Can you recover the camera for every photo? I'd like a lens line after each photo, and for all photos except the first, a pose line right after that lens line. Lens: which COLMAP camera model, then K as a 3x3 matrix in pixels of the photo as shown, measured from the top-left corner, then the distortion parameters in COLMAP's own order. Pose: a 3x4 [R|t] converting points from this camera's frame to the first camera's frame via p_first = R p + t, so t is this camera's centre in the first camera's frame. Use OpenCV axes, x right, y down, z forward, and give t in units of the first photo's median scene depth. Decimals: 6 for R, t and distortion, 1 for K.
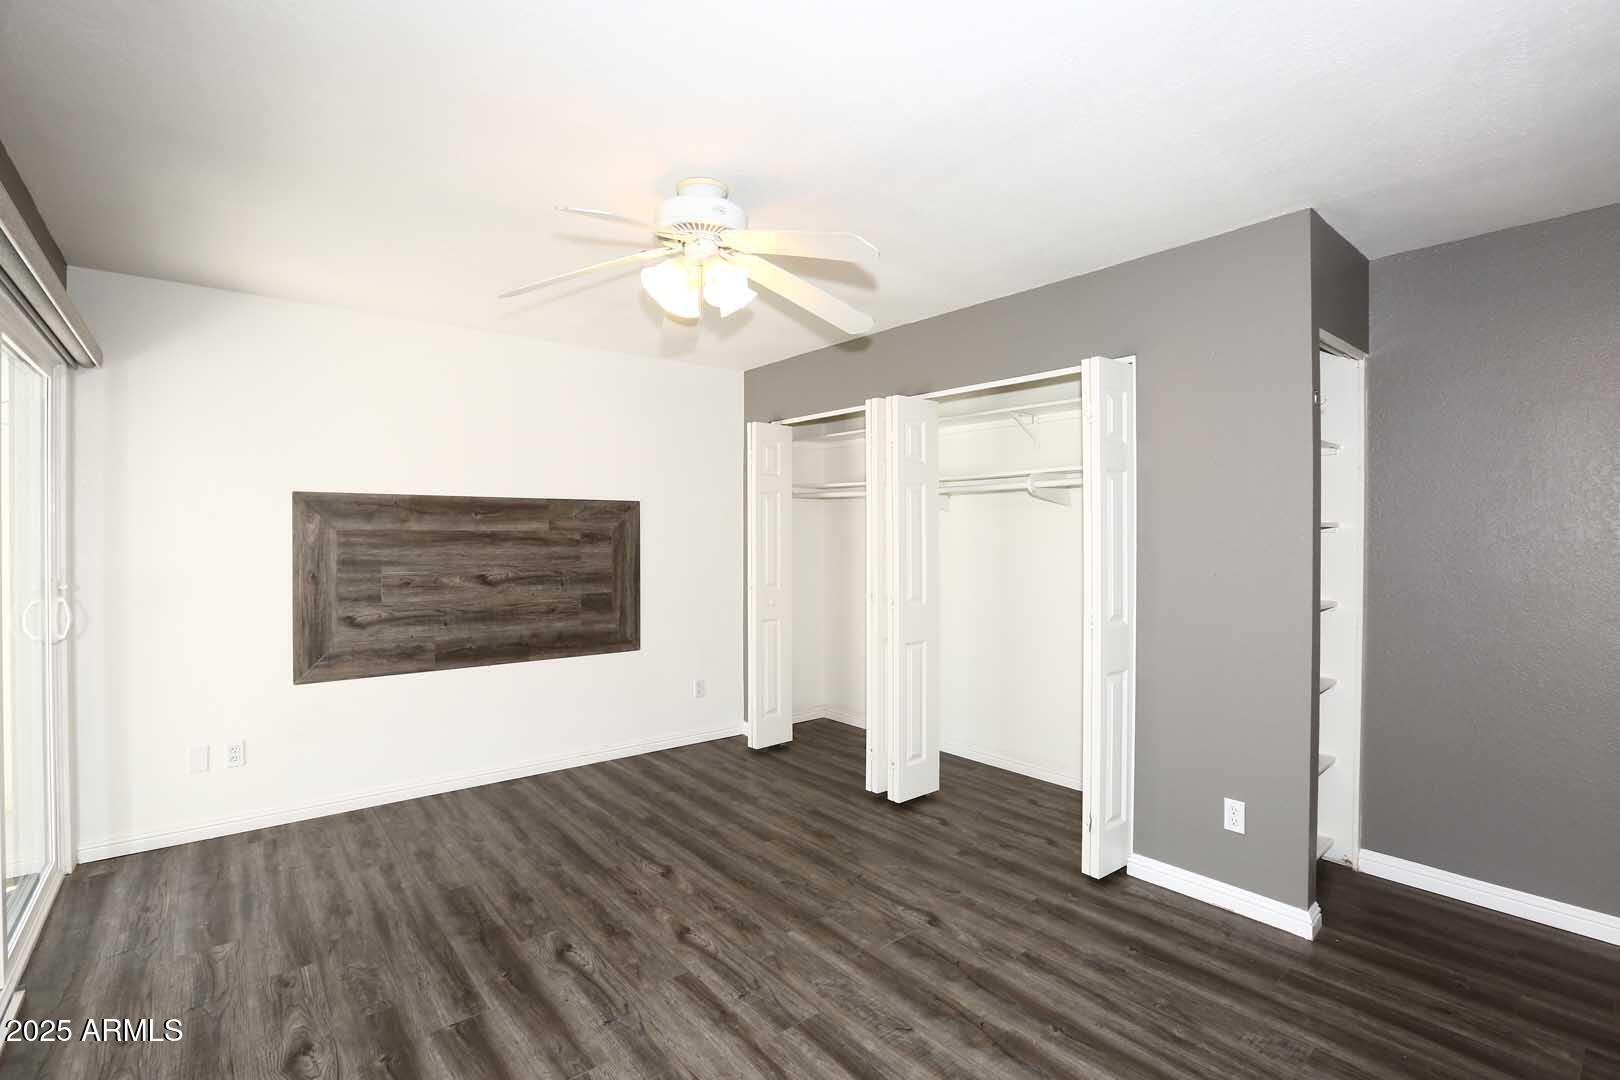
lens RADIAL K [[735.1, 0, 799.6], [0, 735.1, 536.2], [0, 0, 1]] dist [-0.046641, 0.011038]
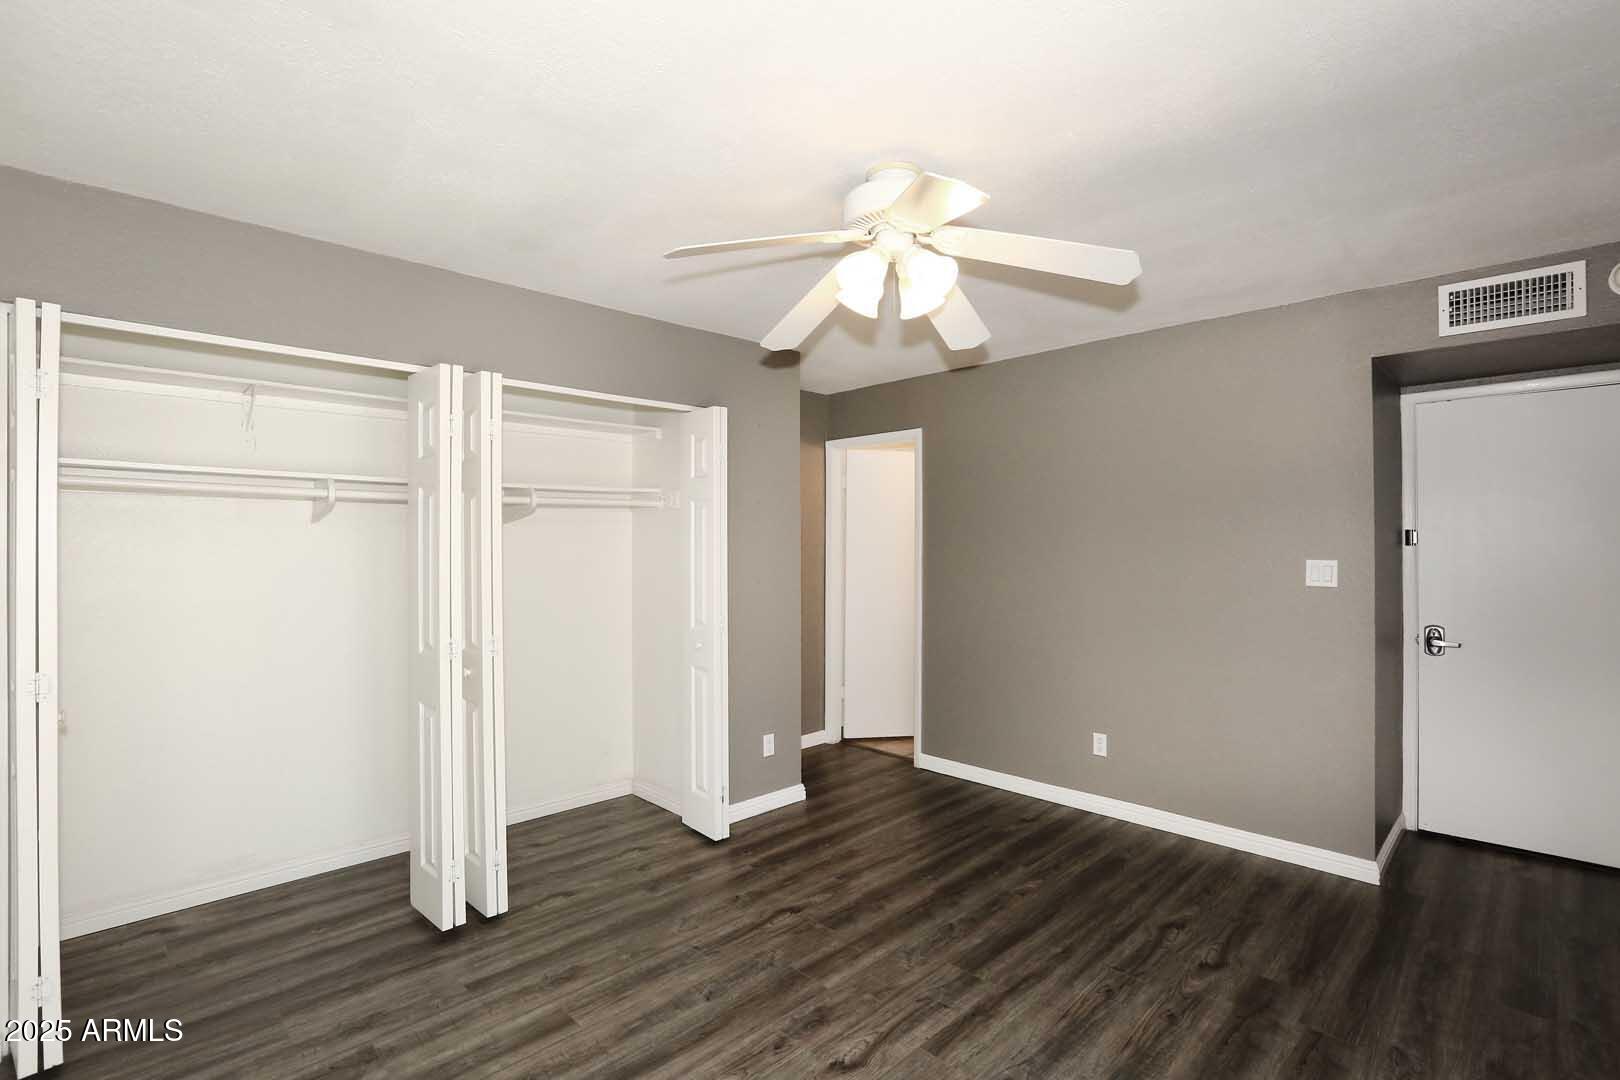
lens RADIAL K [[735.1, 0, 808.3], [0, 735.1, 542.6], [0, 0, 1]] dist [-0.046641, 0.011038]
pose [[-0.092967, 0.006041, 0.995651, -0.658593], [0.002812, 0.999979, -0.005805, -0.011827], [-0.995665, 0.002260, -0.092982, 0.778855]]
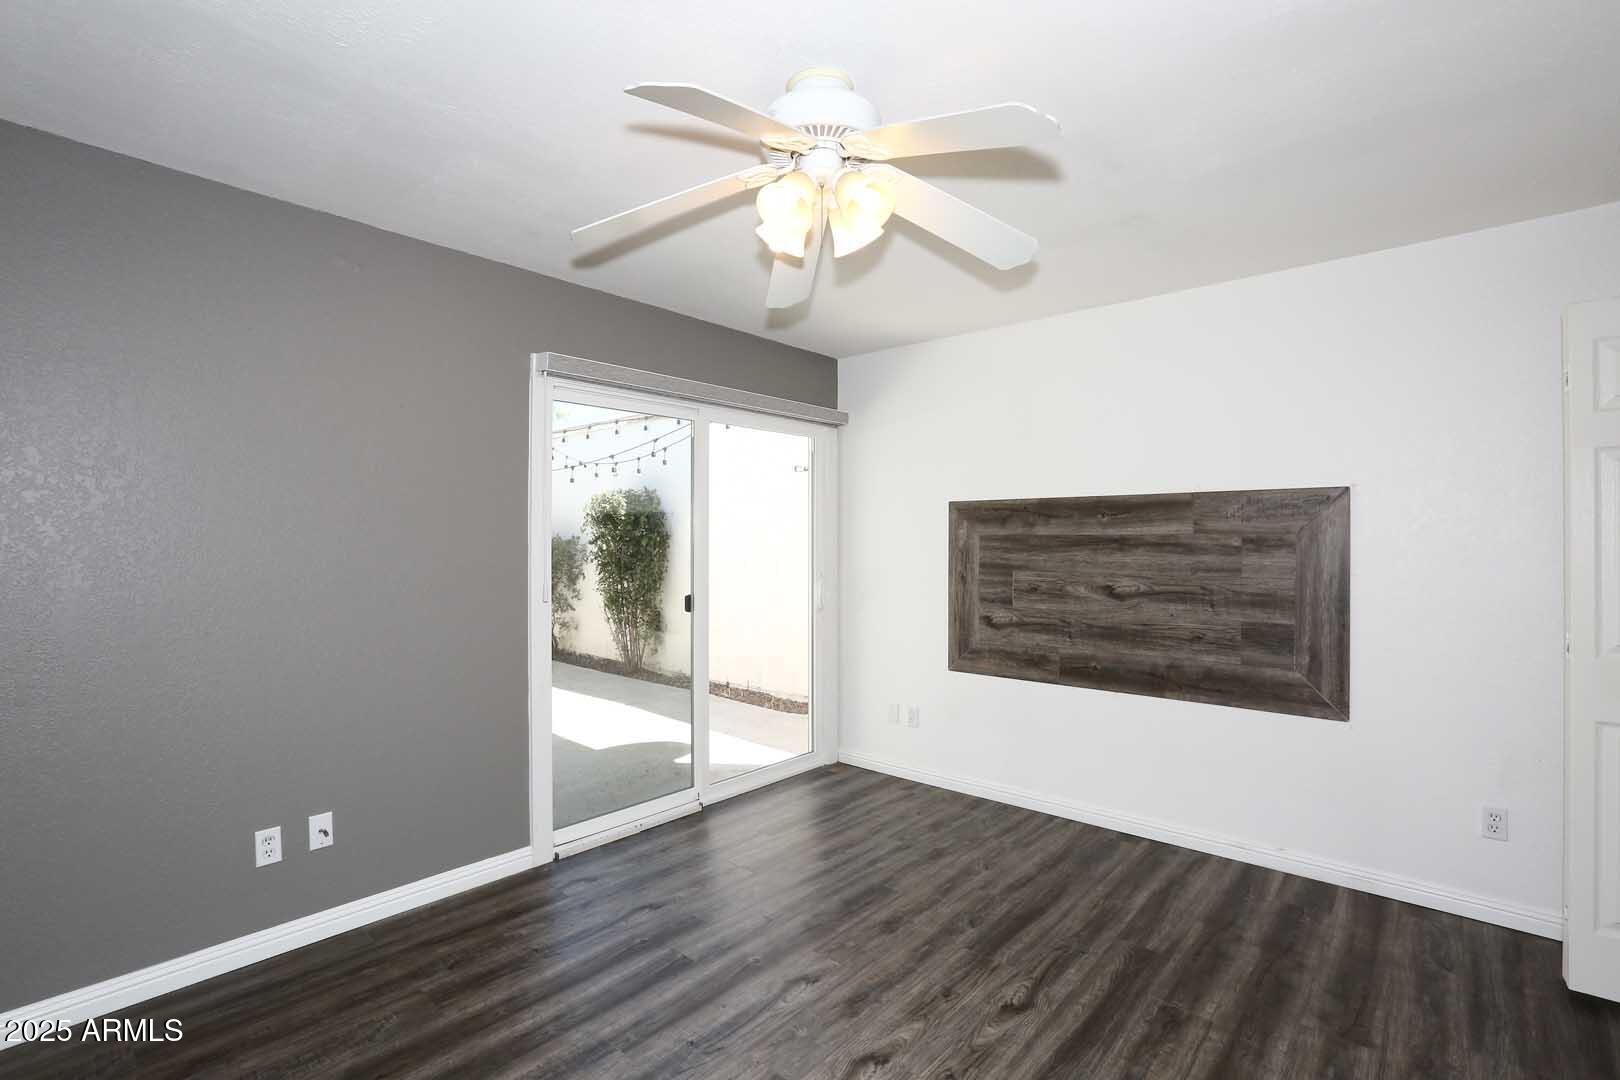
lens RADIAL K [[735.1, 0, 804.9], [0, 735.1, 539.7], [0, 0, 1]] dist [-0.046641, 0.011038]
pose [[0.160771, -0.001908, -0.986990, 0.402609], [-0.002428, 0.999994, -0.002328, 0.001511], [0.986989, 0.002771, 0.160765, 0.561884]]
